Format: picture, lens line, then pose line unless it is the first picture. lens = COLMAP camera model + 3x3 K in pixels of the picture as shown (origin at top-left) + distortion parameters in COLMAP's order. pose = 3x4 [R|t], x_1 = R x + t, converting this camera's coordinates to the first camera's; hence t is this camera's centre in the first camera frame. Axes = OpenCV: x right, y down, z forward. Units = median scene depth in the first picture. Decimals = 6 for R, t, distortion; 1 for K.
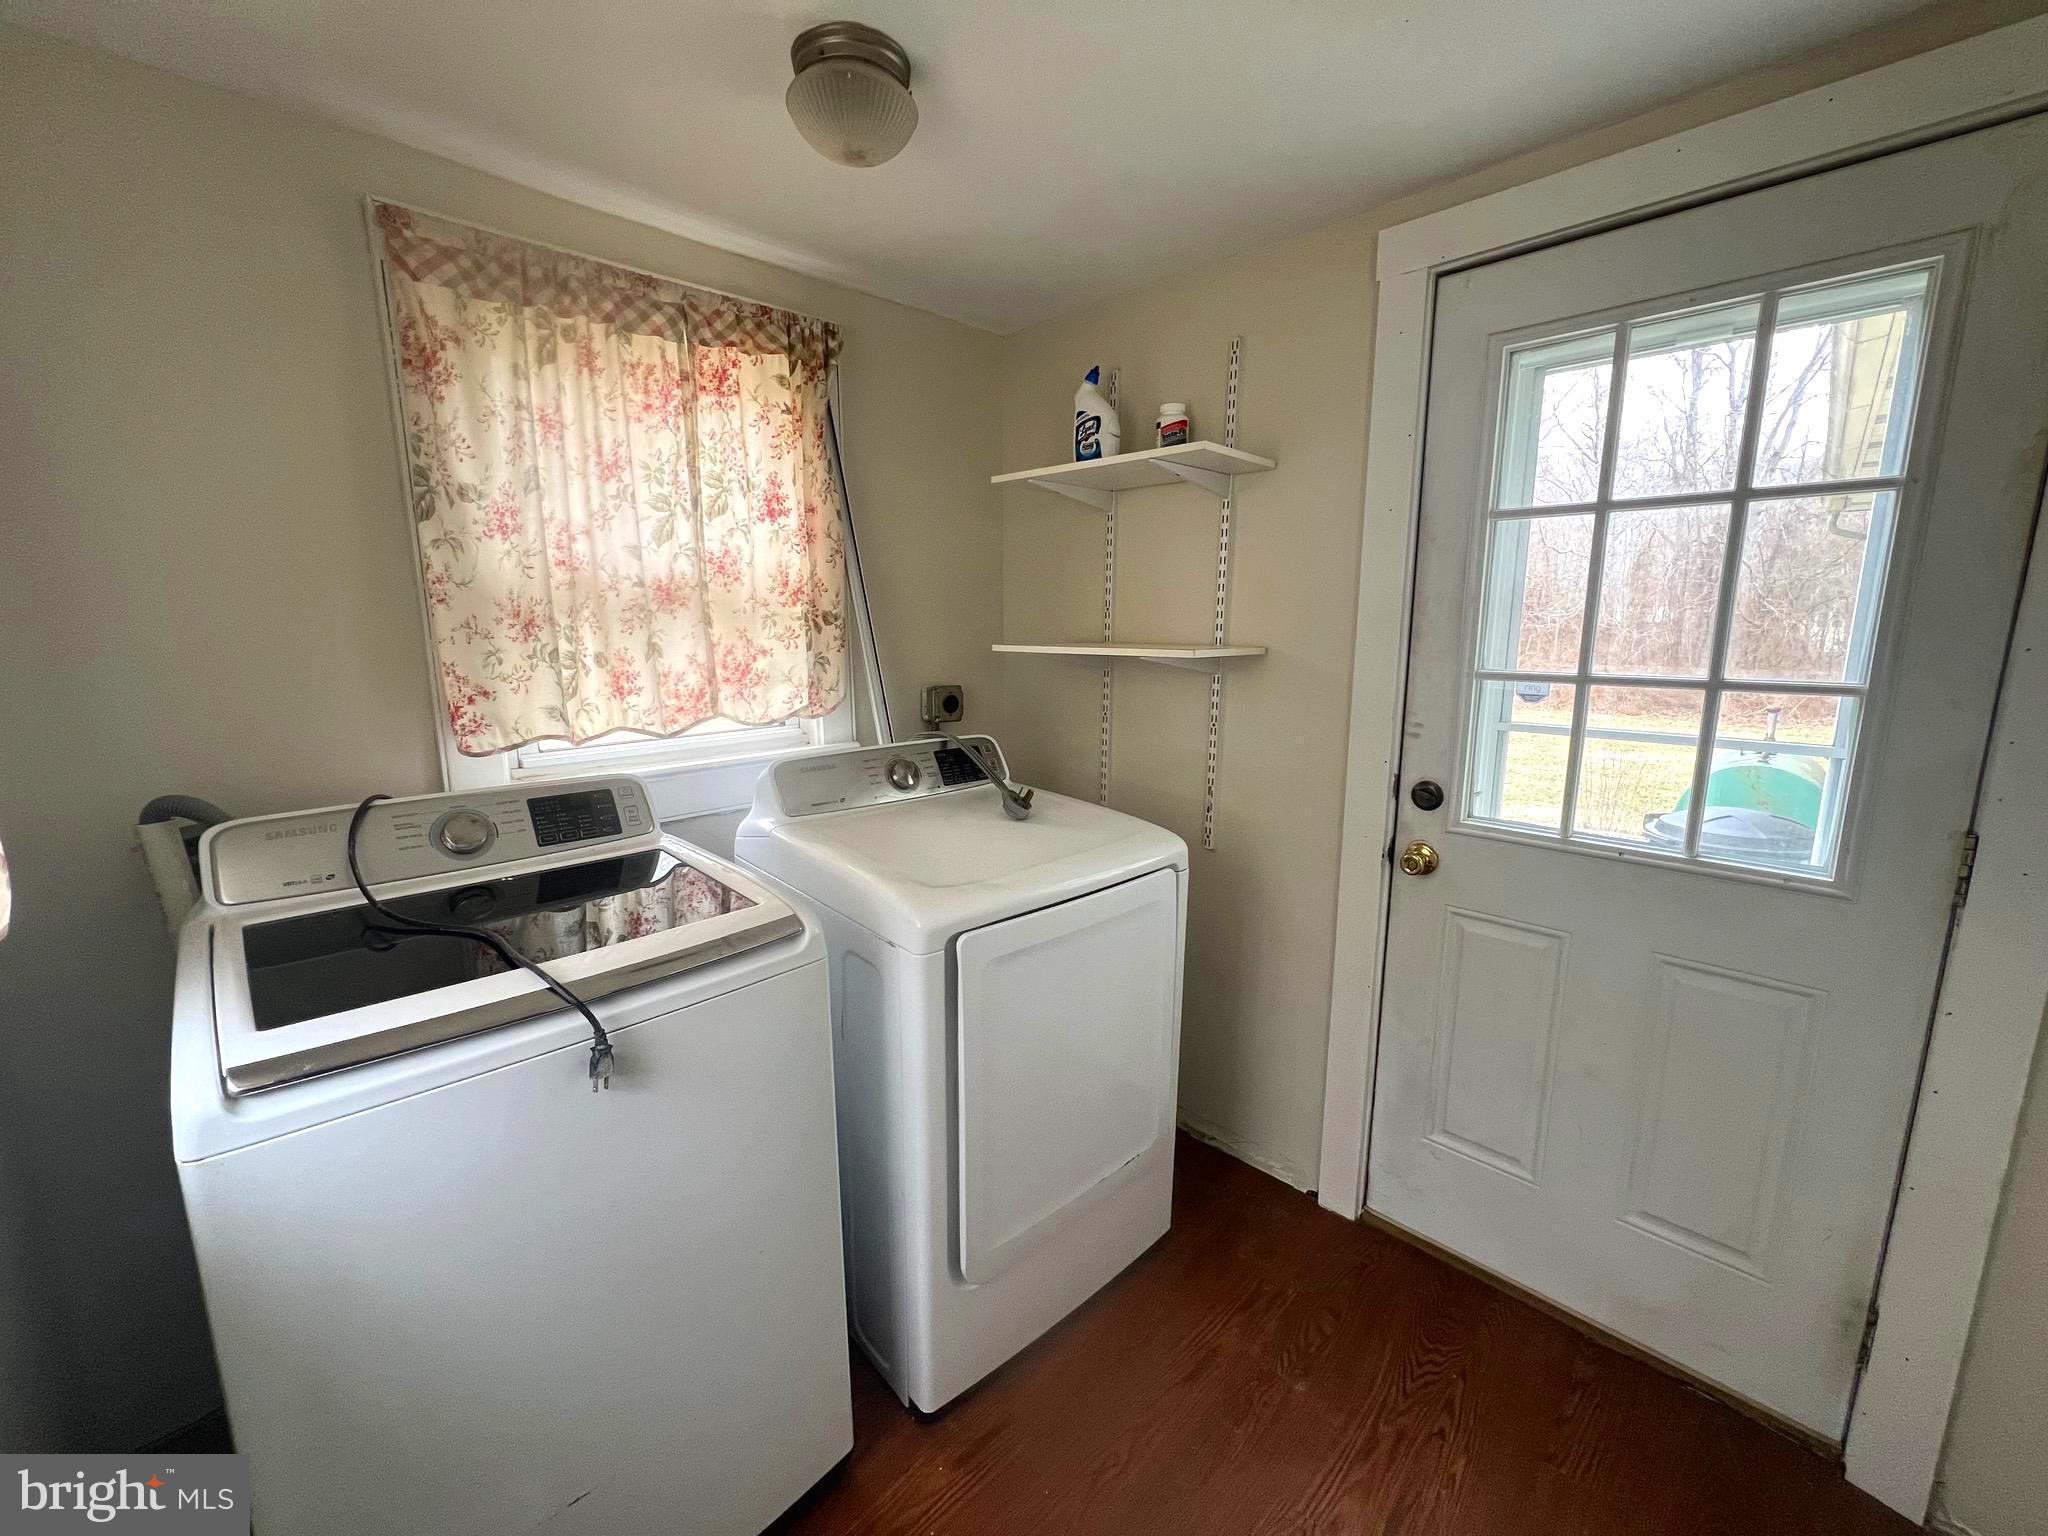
lens RADIAL K [[820.5, 0, 1017.2], [0, 820.5, 765.4], [0, 0, 1]] dist [-0.000168, 0.000116]
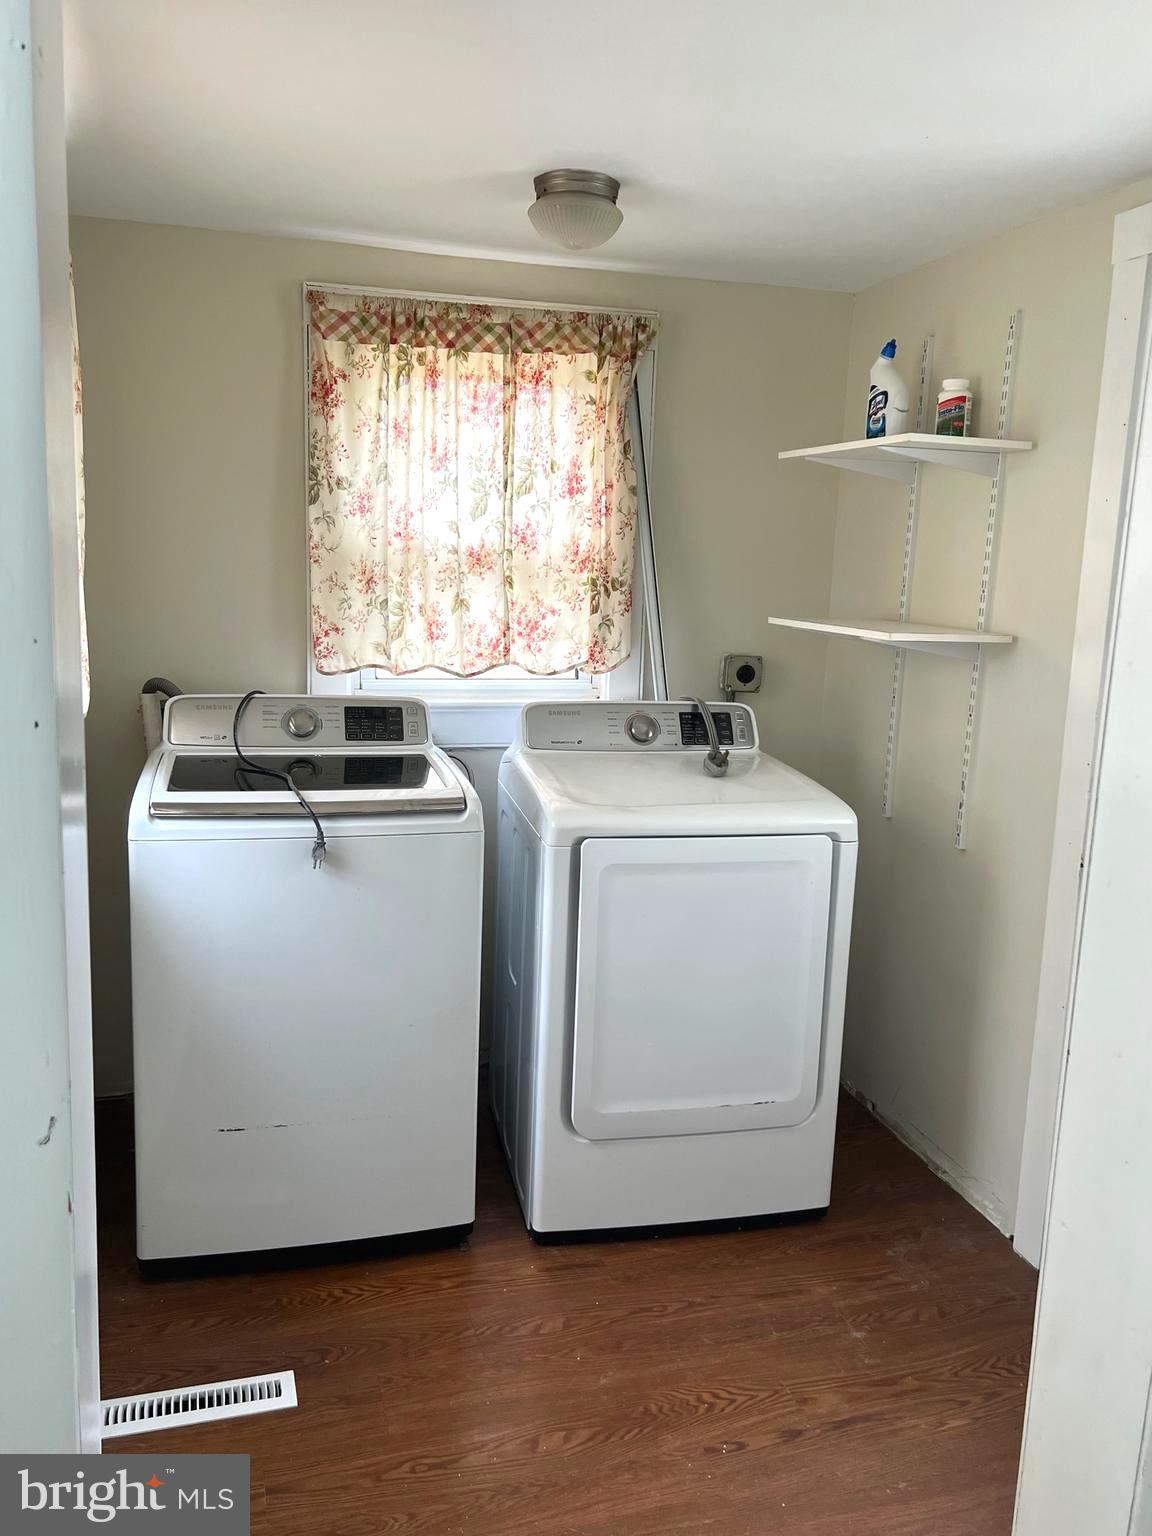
lens RADIAL K [[1203.1, 0, 581.1], [0, 1203.1, 762.8], [0, 0, 1]] dist [0.139315, -0.409899]
pose [[0.873313, 0.117118, -0.472871, 0.597652], [-0.124073, 0.992134, 0.016585, 0.042418], [0.471094, 0.044187, 0.880975, -0.500348]]
